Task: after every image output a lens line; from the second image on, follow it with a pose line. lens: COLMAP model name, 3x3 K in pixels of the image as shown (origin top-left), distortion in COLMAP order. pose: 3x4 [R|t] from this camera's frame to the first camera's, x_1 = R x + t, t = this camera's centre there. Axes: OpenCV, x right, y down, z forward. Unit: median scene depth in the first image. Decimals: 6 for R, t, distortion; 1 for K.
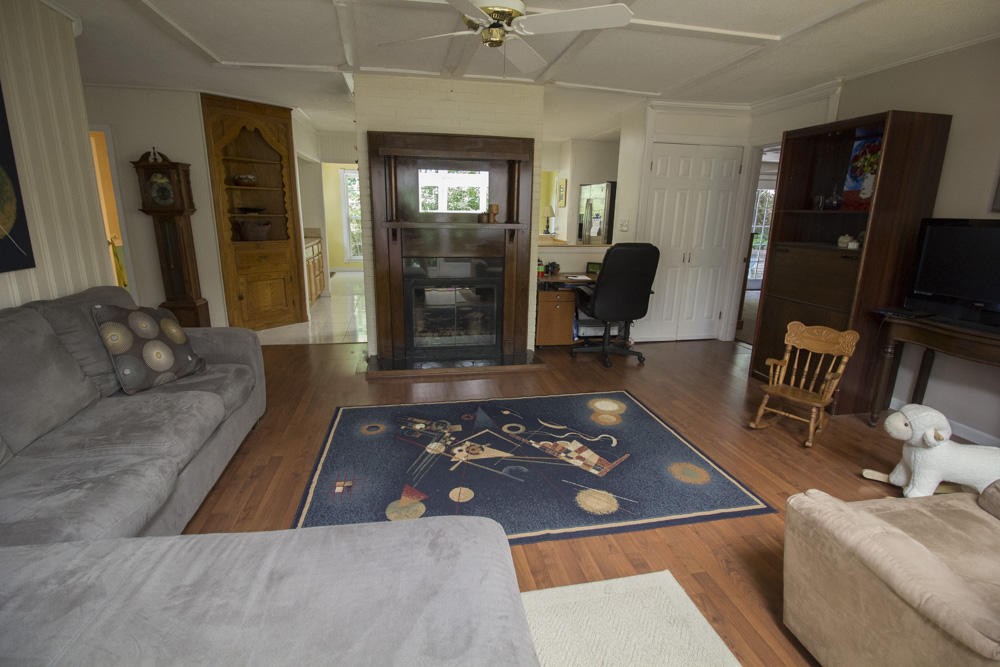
lens RADIAL K [[462.7, 0, 495.7], [0, 462.7, 331.1], [0, 0, 1]] dist [-0.005113, -0.009510]
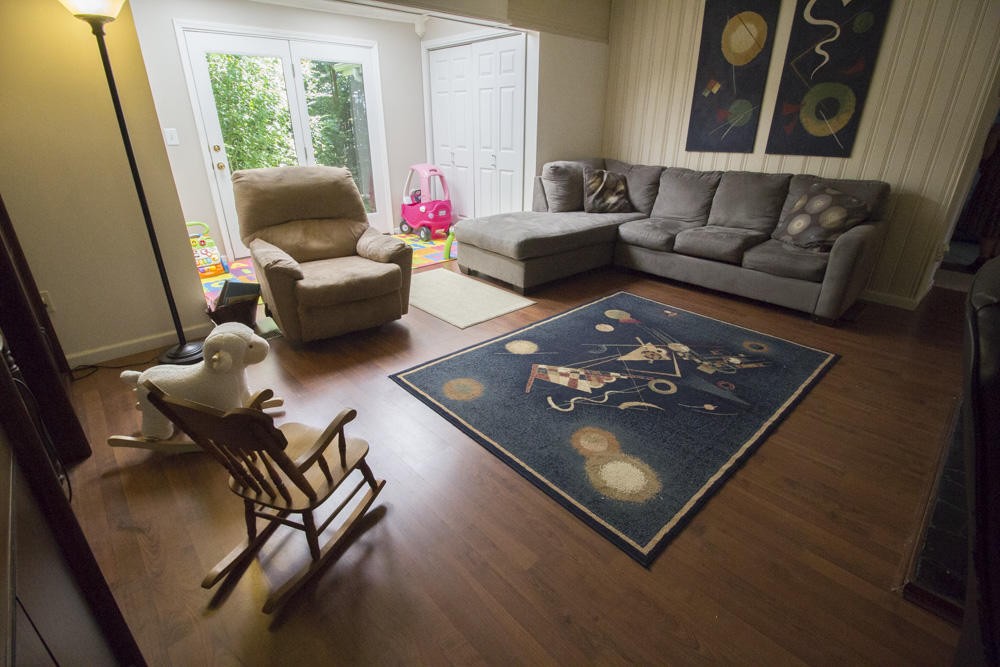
lens RADIAL K [[462.7, 0, 493.6], [0, 462.7, 334.4], [0, 0, 1]] dist [-0.005113, -0.009510]
pose [[-0.852406, 0.198576, -0.483706, 0.524603], [-0.146053, 0.797835, 0.584916, -0.233826], [0.502068, 0.569233, -0.651077, 1.034921]]
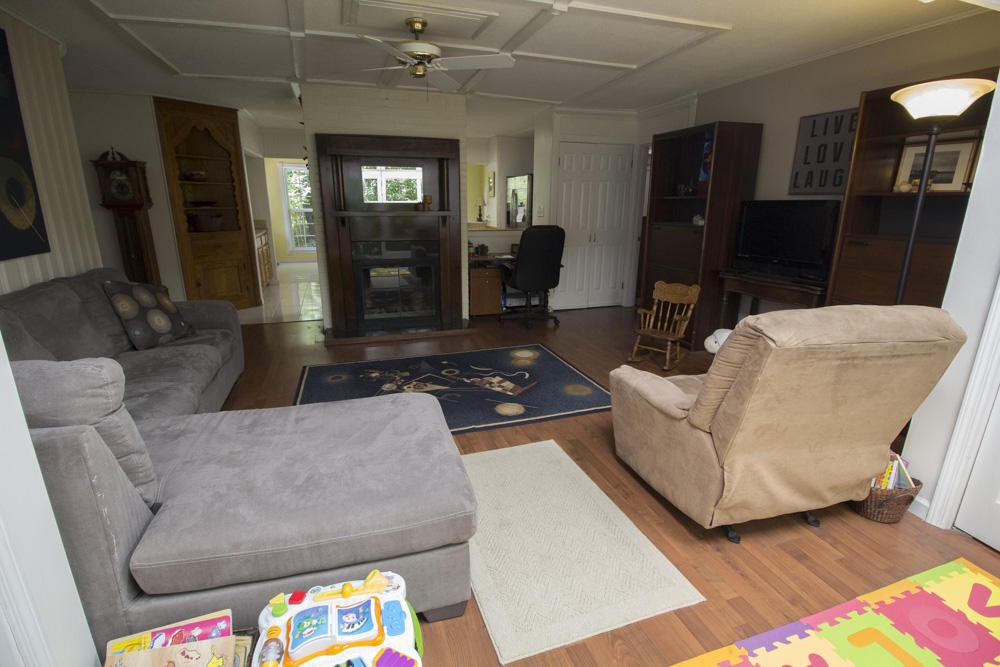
lens RADIAL K [[462.7, 0, 496.5], [0, 462.7, 332.7], [0, 0, 1]] dist [-0.005113, -0.009510]
pose [[0.991863, -0.047160, 0.118257, 0.014809], [0.044500, 0.998696, 0.025039, 0.059401], [-0.119283, -0.019572, 0.992667, -0.216481]]
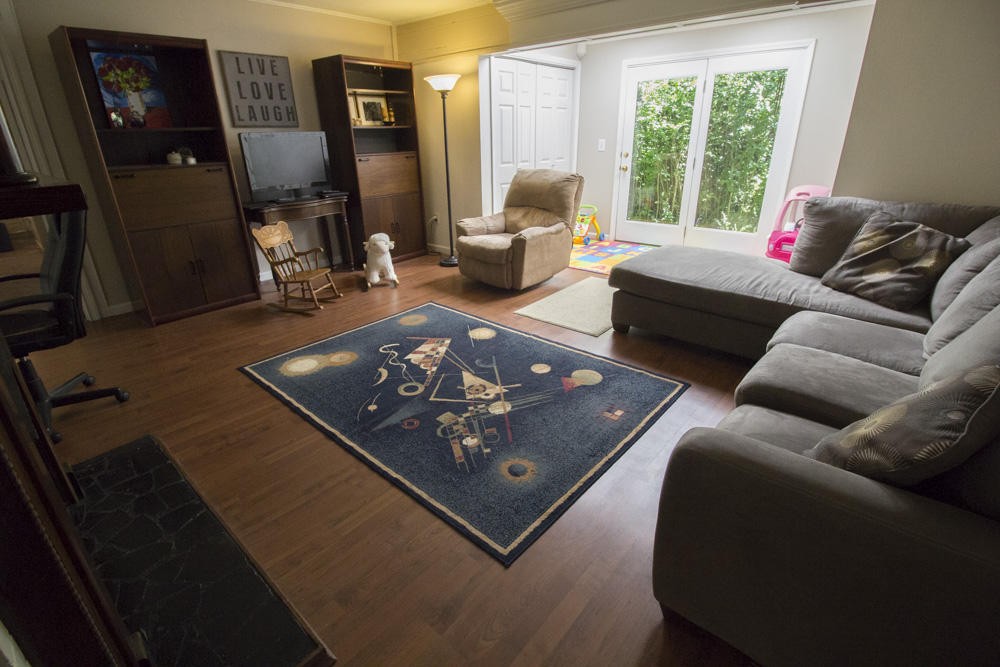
lens RADIAL K [[462.7, 0, 493.2], [0, 462.7, 334.1], [0, 0, 1]] dist [-0.005113, -0.009510]
pose [[-0.609618, -0.319485, 0.725462, -0.512189], [0.203203, 0.821620, 0.532587, -0.241030], [-0.766208, 0.472091, -0.435954, 0.943130]]
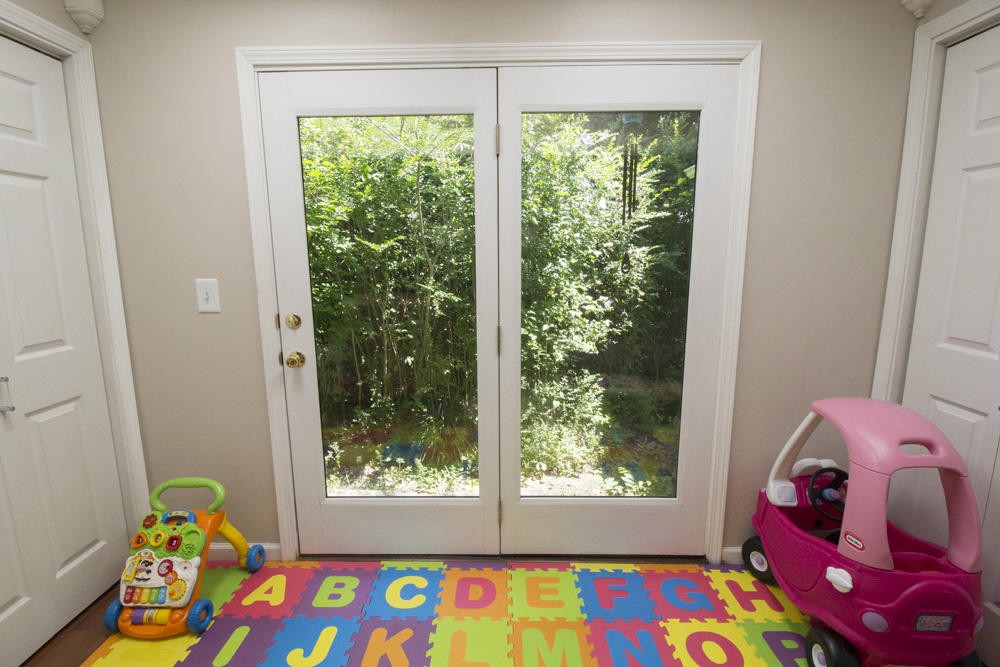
lens RADIAL K [[462.7, 0, 497.5], [0, 462.7, 330.6], [0, 0, 1]] dist [-0.005113, -0.009510]
pose [[-0.979049, -0.047796, 0.197936, 0.162857], [0.036767, 0.914589, 0.402710, -0.023409], [-0.200278, 0.401550, -0.893670, 0.115209]]
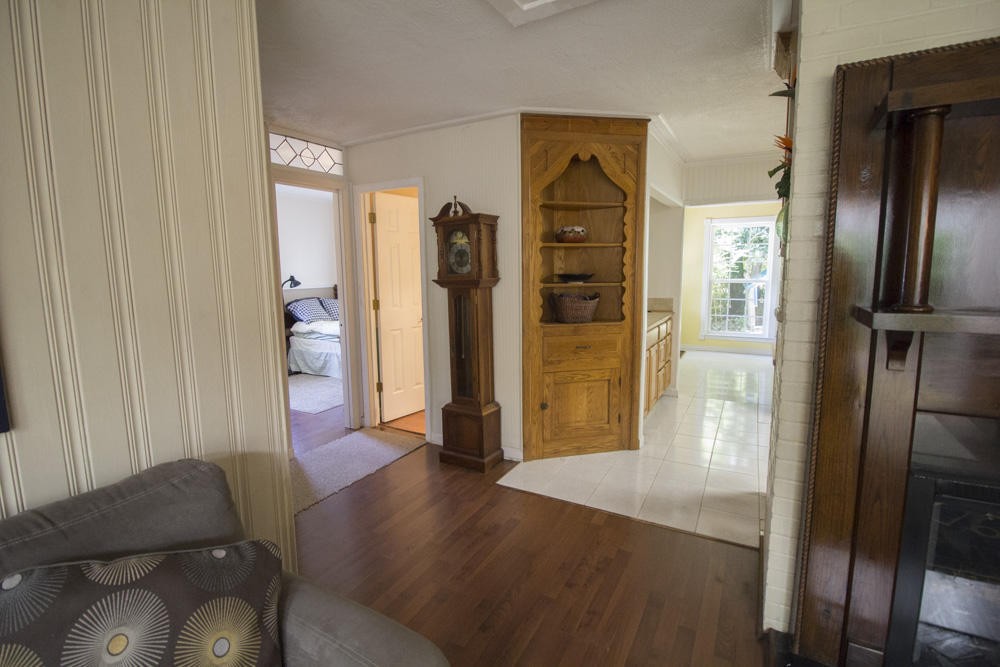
lens RADIAL K [[462.7, 0, 496.5], [0, 462.7, 330.6], [0, 0, 1]] dist [-0.005113, -0.009510]
pose [[0.757382, 0.054564, -0.650688, -0.227315], [-0.135521, 0.987939, -0.074898, -0.157166], [0.638753, 0.144908, 0.755643, 0.564832]]
